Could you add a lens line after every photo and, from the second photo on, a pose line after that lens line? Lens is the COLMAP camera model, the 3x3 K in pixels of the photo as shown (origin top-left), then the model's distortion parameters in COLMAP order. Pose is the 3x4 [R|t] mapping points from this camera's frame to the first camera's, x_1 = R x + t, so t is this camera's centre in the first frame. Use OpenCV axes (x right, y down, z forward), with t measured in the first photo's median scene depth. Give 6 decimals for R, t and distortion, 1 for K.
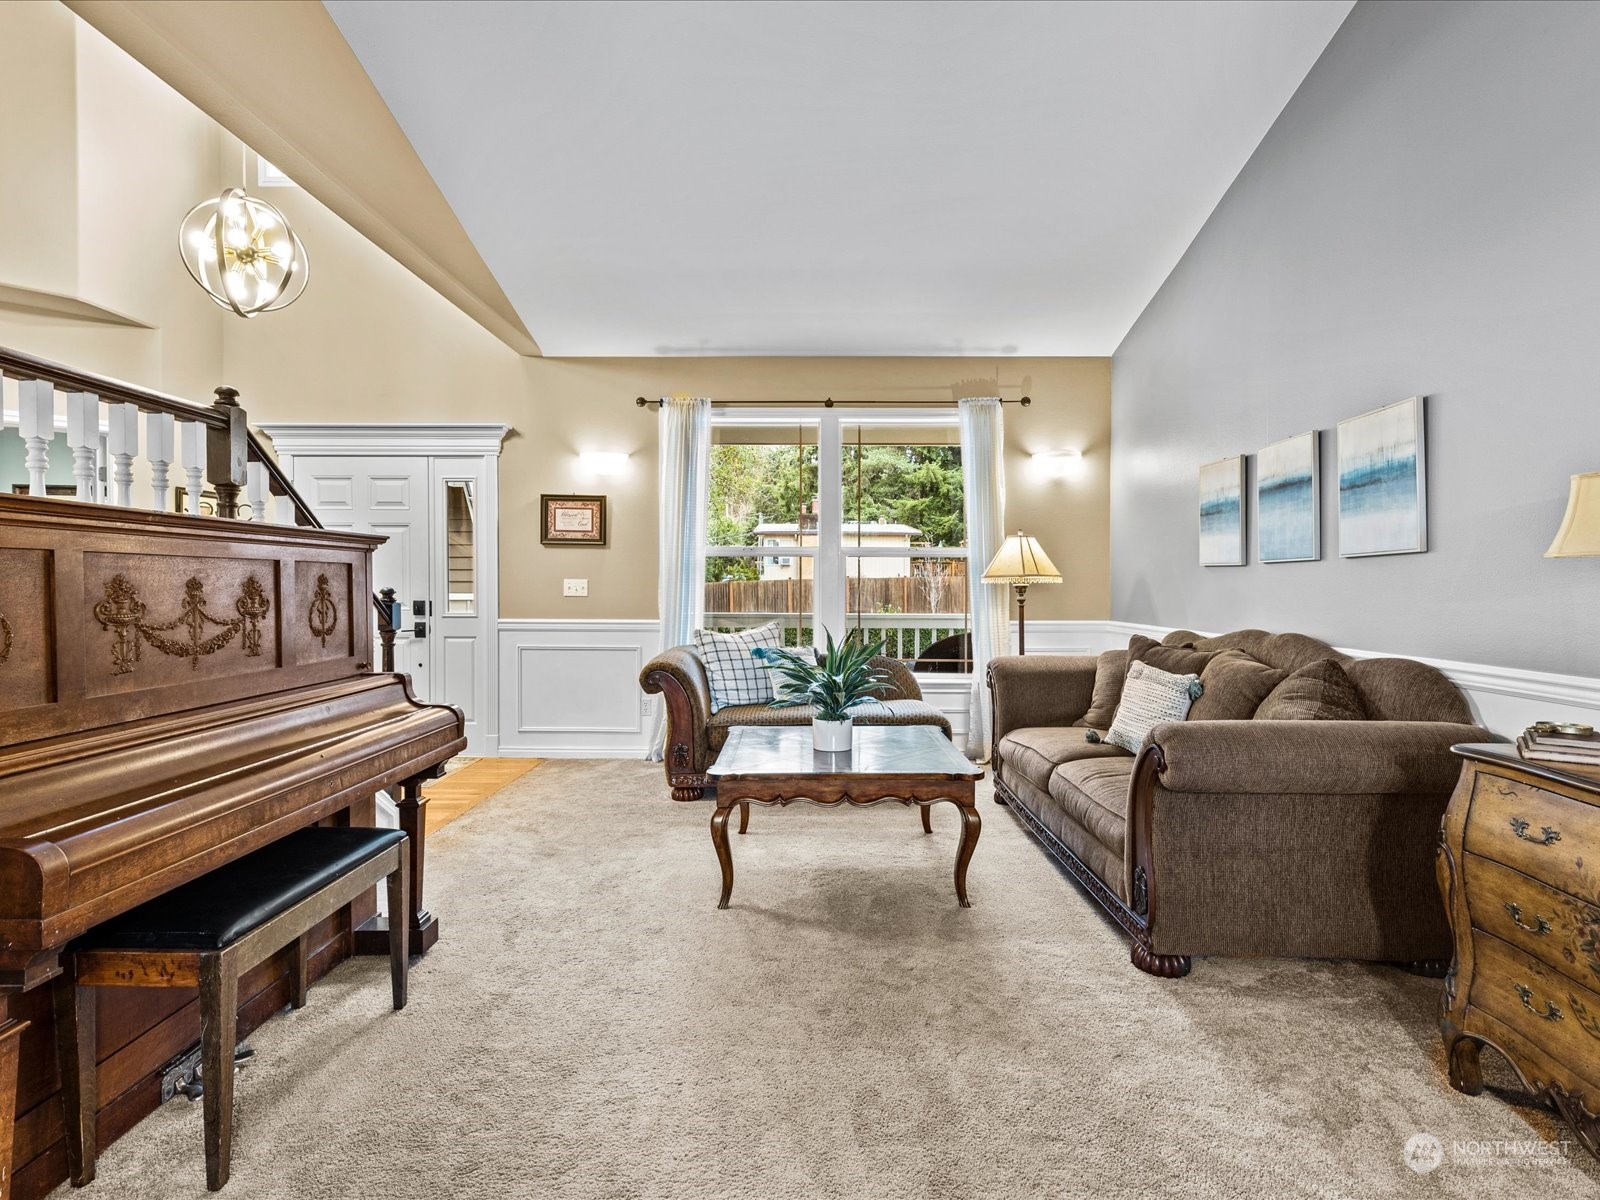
lens RADIAL K [[813.7, 0, 791.5], [0, 813.7, 597.1], [0, 0, 1]] dist [0.009091, -0.000945]
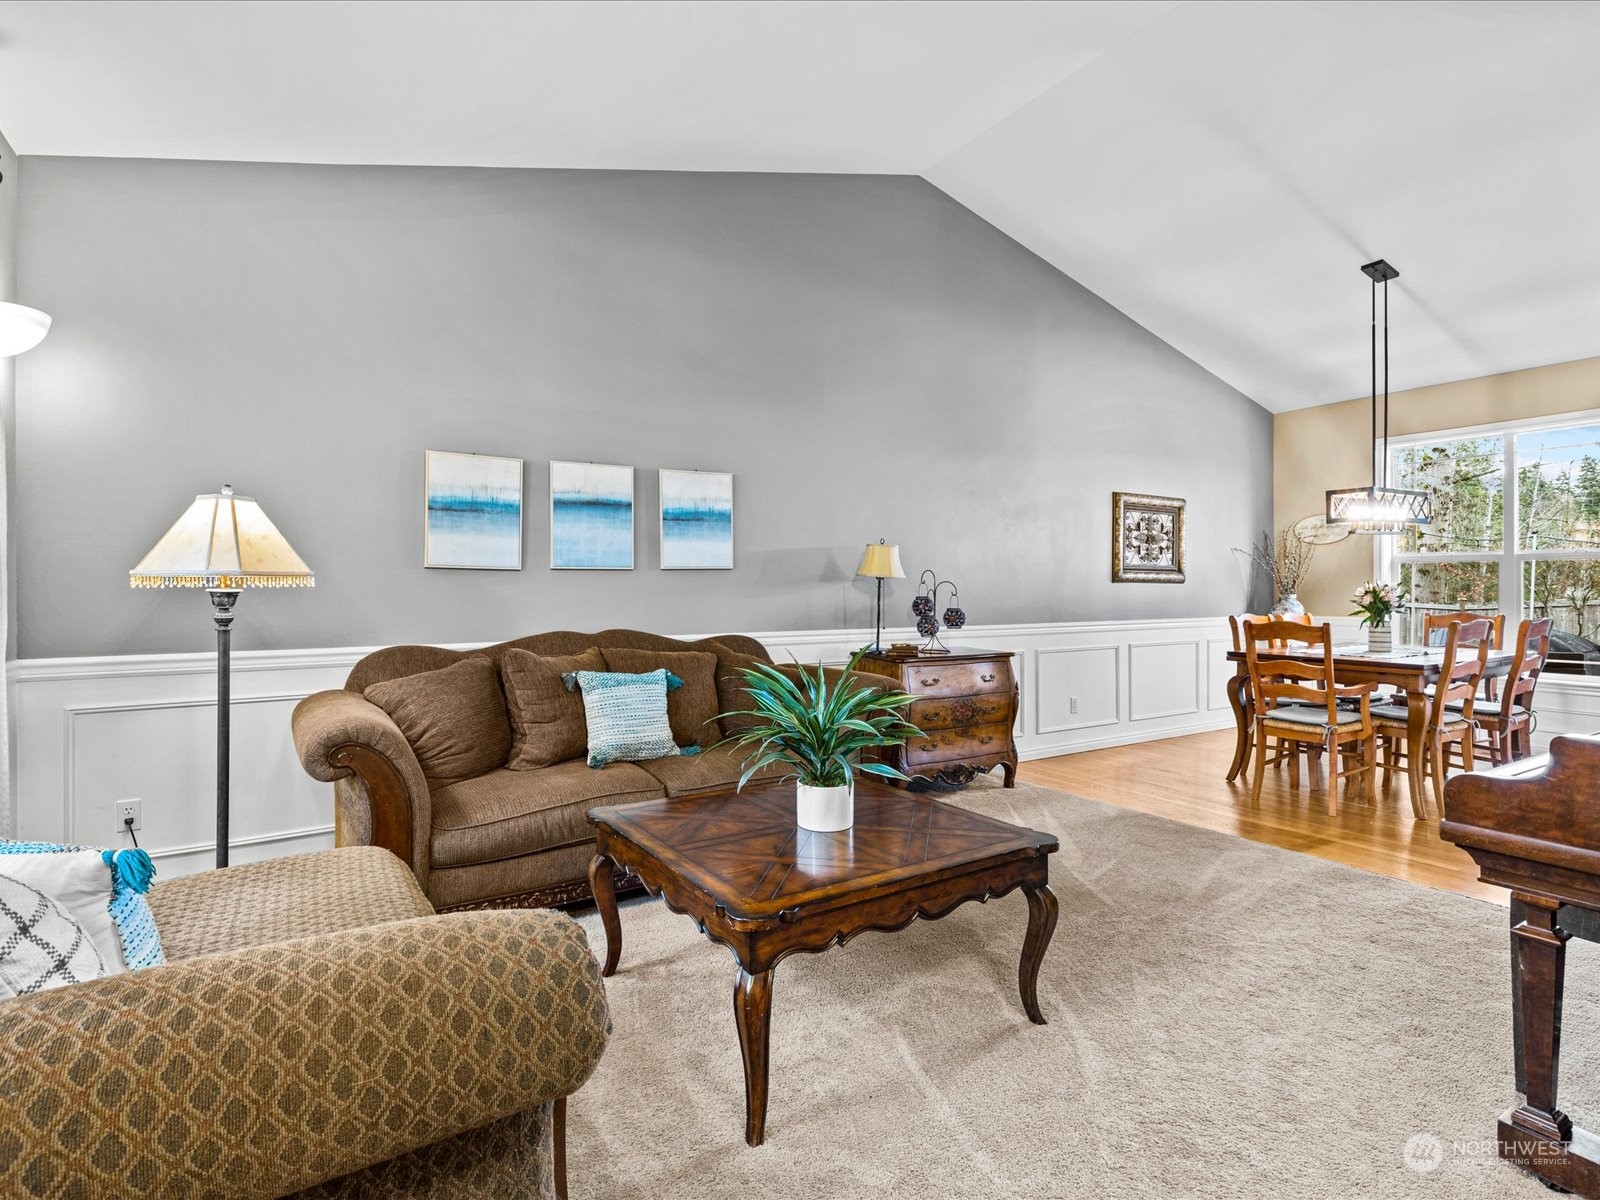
lens RADIAL K [[869.7, 0, 800.0], [0, 869.7, 600.0], [0, 0, 1]] dist [0.004775, -0.000138]
pose [[-0.549567, -0.001691, 0.835448, -0.667062], [0.016952, 0.999770, 0.013174, -0.011791], [-0.835278, 0.021402, -0.549411, 1.614022]]
